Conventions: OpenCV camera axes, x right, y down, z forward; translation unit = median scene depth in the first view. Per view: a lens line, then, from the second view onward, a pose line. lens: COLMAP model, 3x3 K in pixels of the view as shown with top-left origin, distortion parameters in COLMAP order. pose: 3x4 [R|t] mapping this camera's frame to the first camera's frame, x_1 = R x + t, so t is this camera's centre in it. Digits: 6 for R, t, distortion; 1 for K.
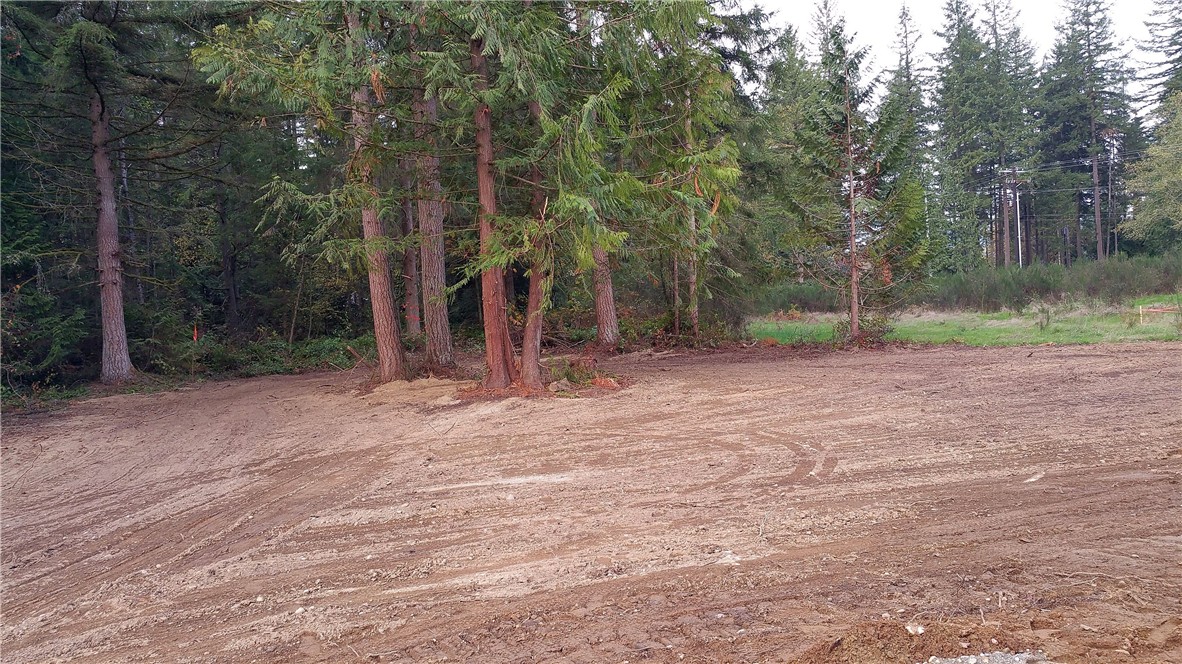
lens RADIAL K [[874.4, 0, 591.0], [0, 874.4, 332.0], [0, 0, 1]] dist [0.002967, 0.000979]
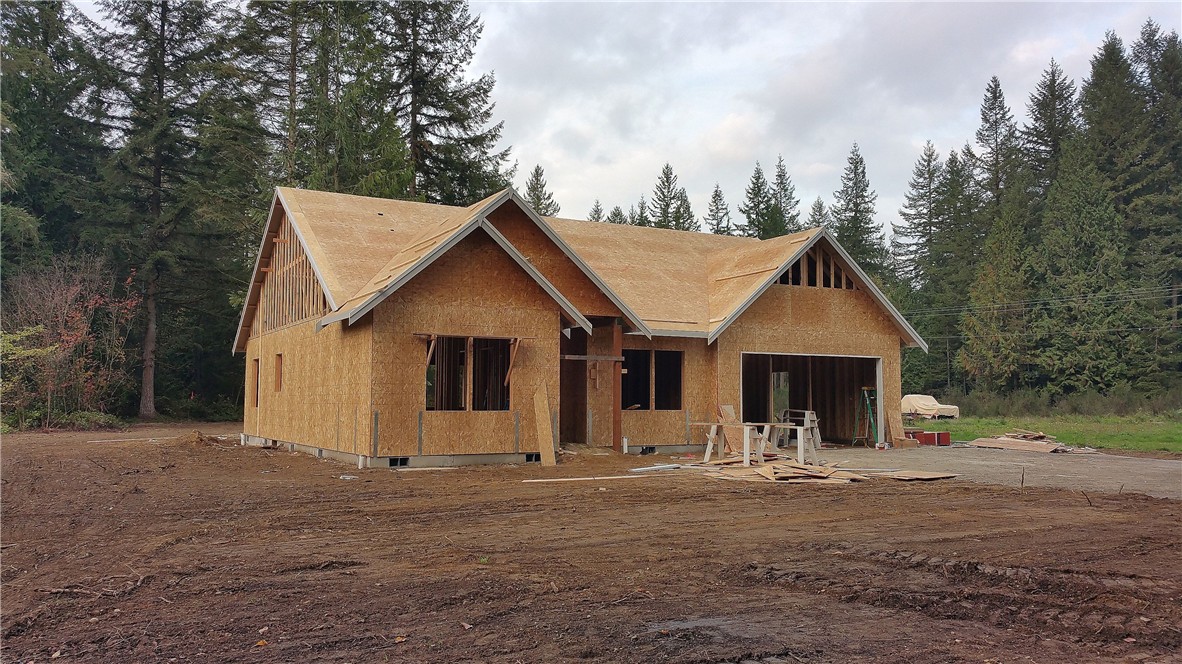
lens RADIAL K [[874.4, 0, 591.0], [0, 874.4, 332.0], [0, 0, 1]] dist [0.002967, 0.000979]
pose [[0.994666, 0.070755, 0.075055, 0.109615], [-0.062102, 0.991772, -0.111945, 0.009995], [-0.082358, 0.106687, 0.990876, -0.404319]]
